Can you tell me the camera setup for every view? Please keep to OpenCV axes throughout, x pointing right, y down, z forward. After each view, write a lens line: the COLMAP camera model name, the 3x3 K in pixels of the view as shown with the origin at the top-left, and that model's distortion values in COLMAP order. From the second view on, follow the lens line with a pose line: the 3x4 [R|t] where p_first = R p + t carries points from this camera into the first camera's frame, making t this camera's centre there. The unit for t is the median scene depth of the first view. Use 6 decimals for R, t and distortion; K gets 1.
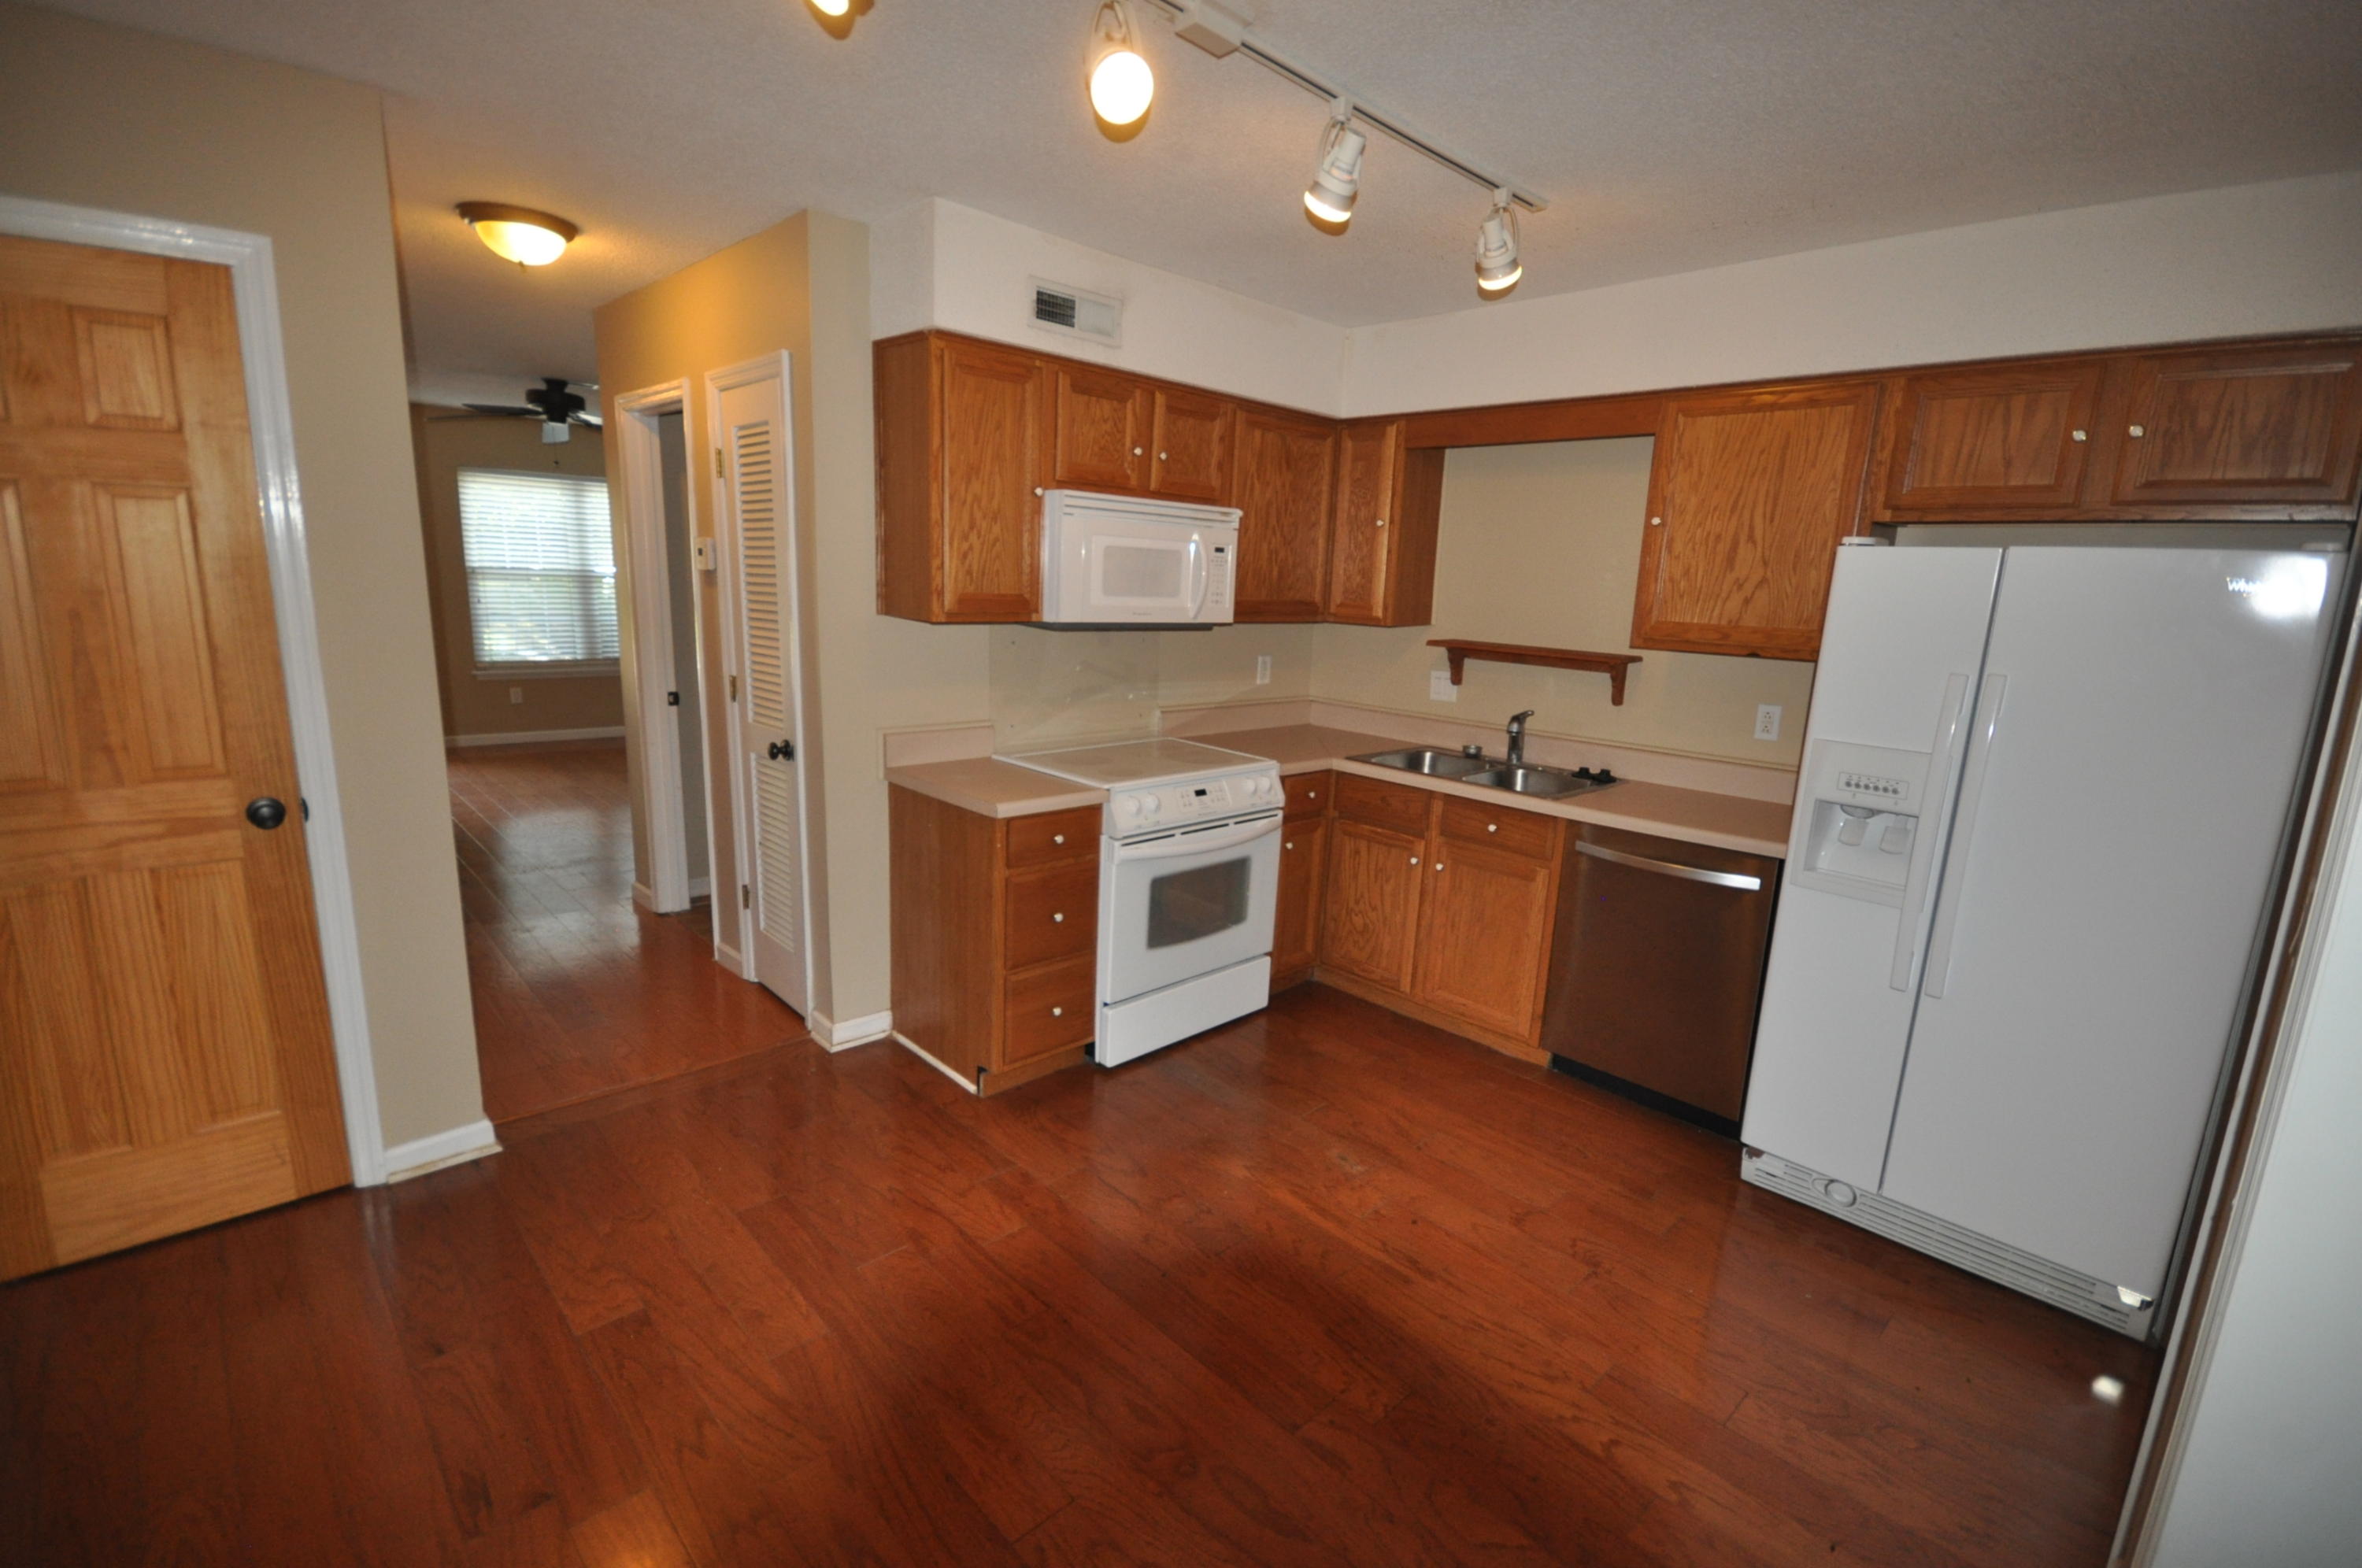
lens RADIAL K [[1046.9, 0, 1186.0], [0, 1046.9, 785.6], [0, 0, 1]] dist [-0.001334, -0.001736]
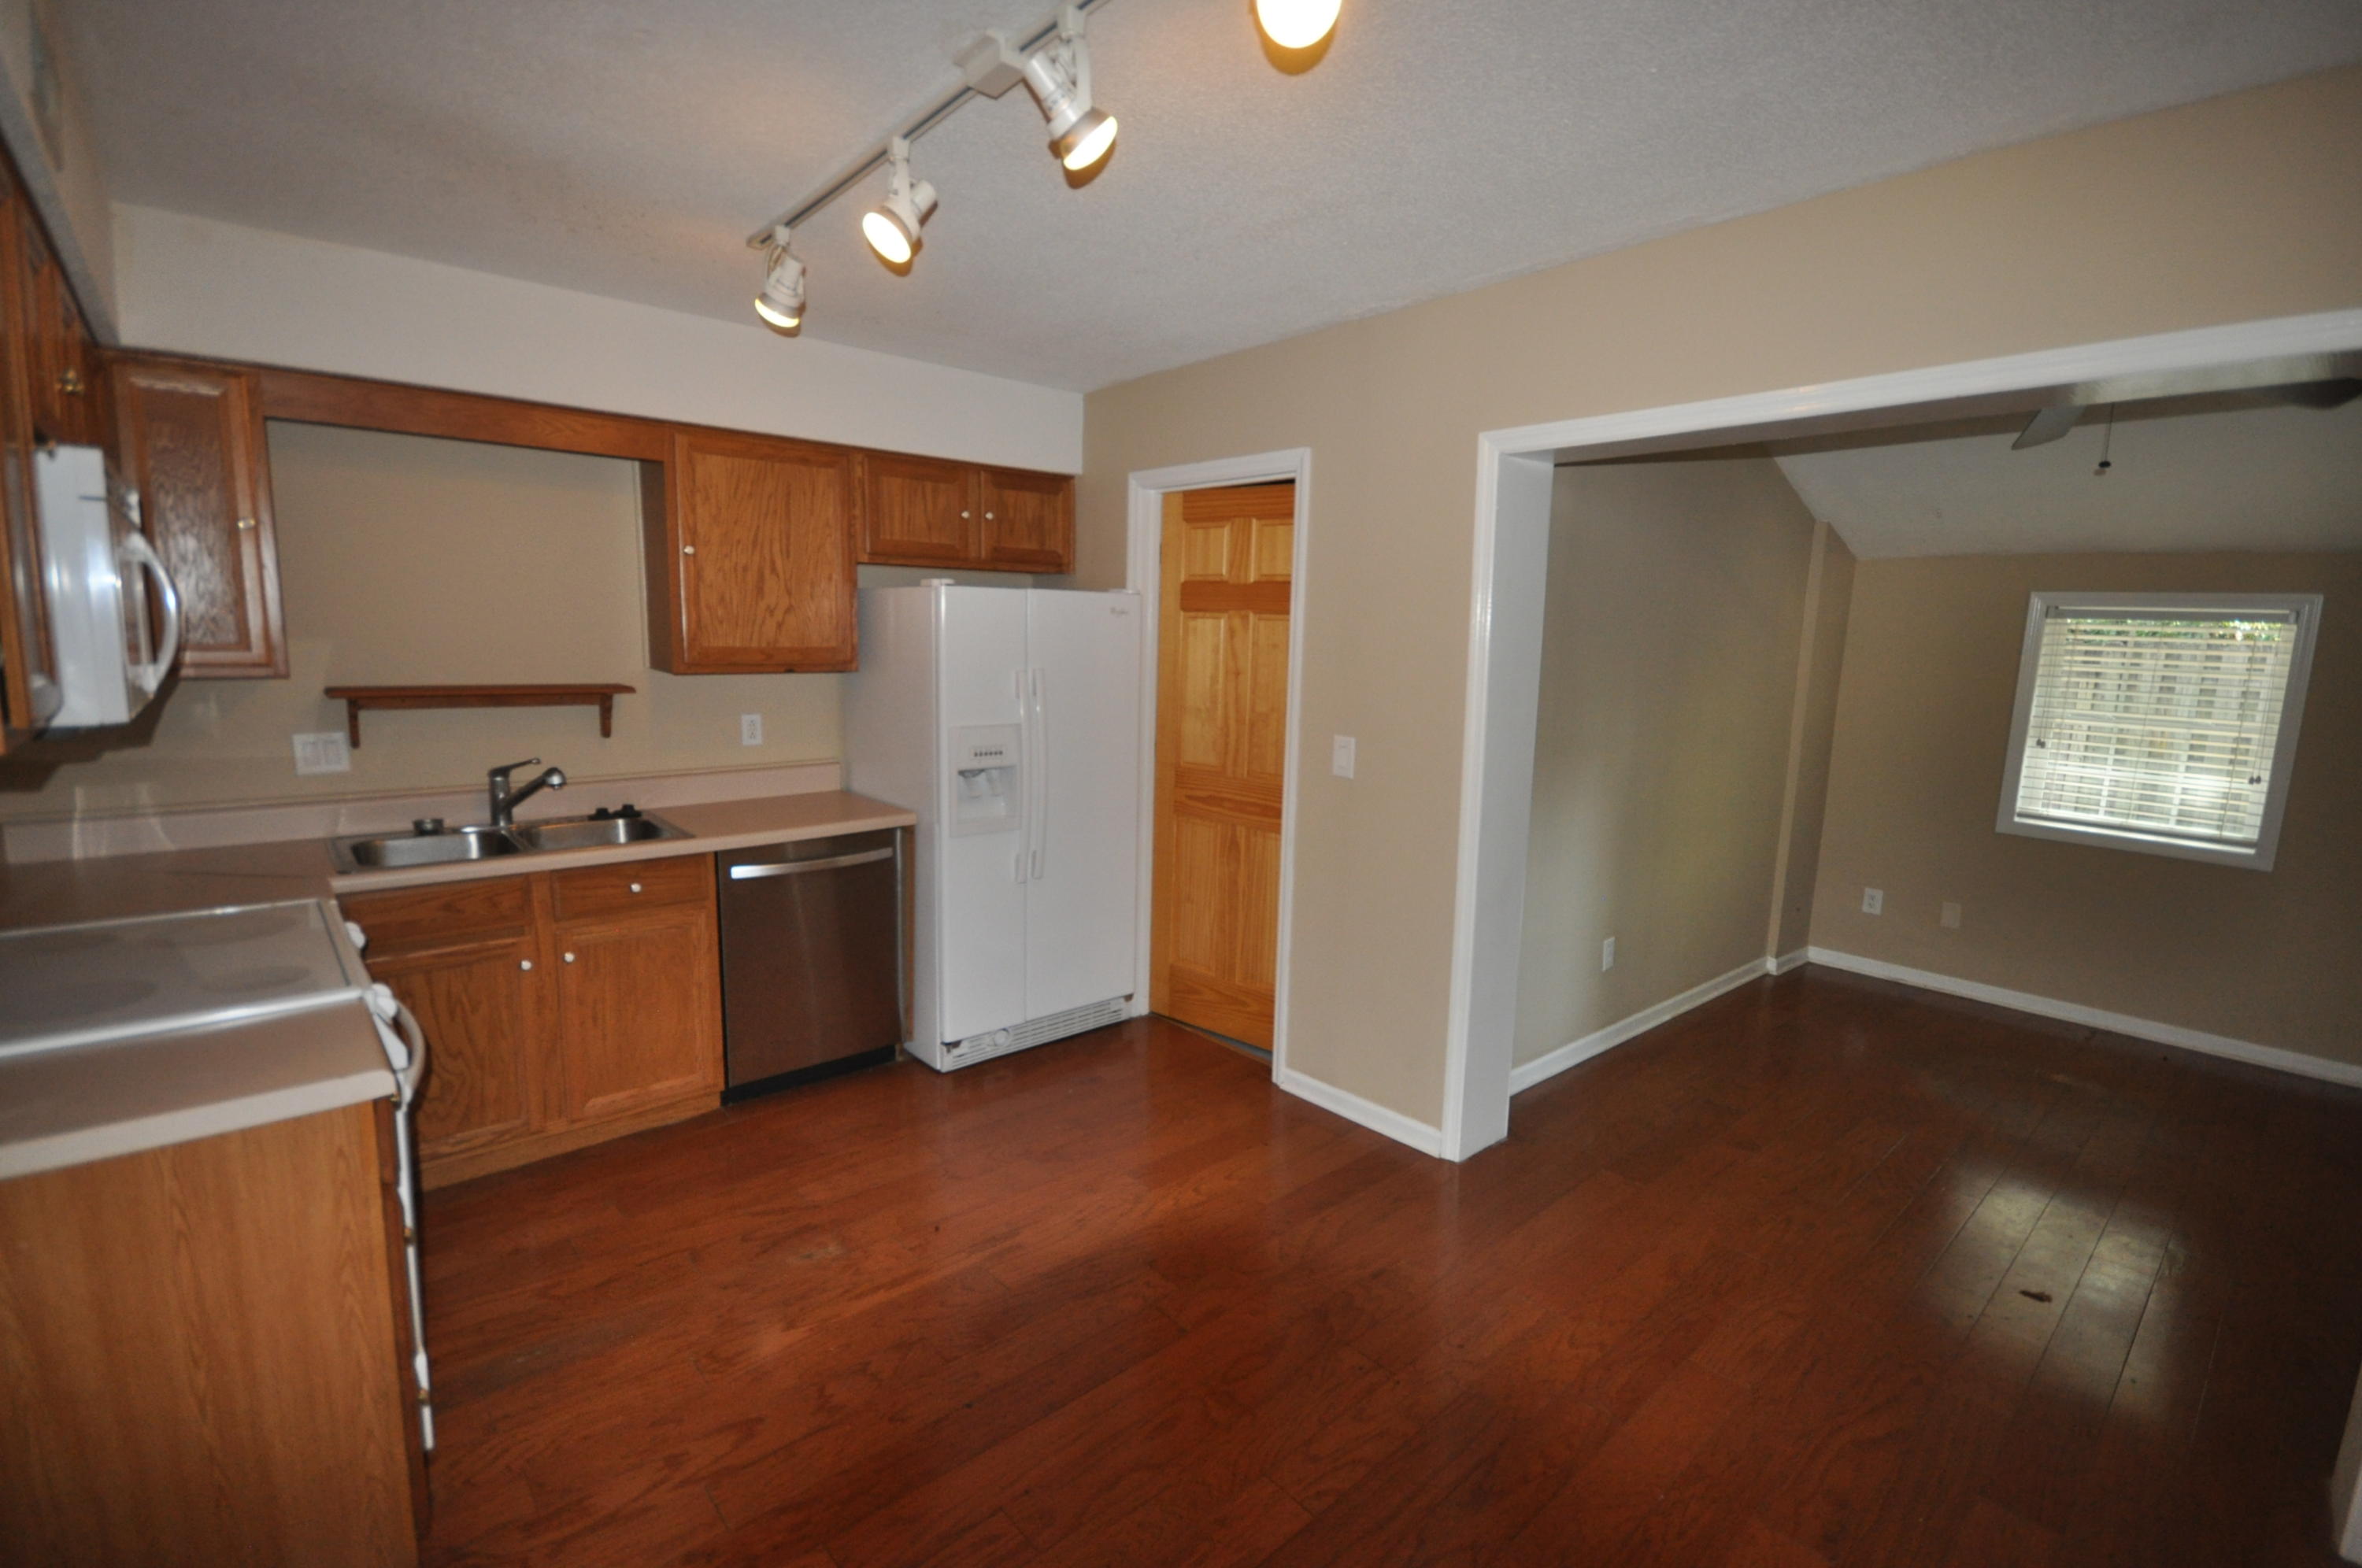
lens RADIAL K [[1046.9, 0, 1192.8], [0, 1046.9, 791.1], [0, 0, 1]] dist [-0.001334, -0.001736]
pose [[0.029848, -0.193278, 0.980690, -0.596517], [0.178610, 0.966368, 0.185019, -0.129318], [-0.983467, 0.169639, 0.063365, 0.502563]]
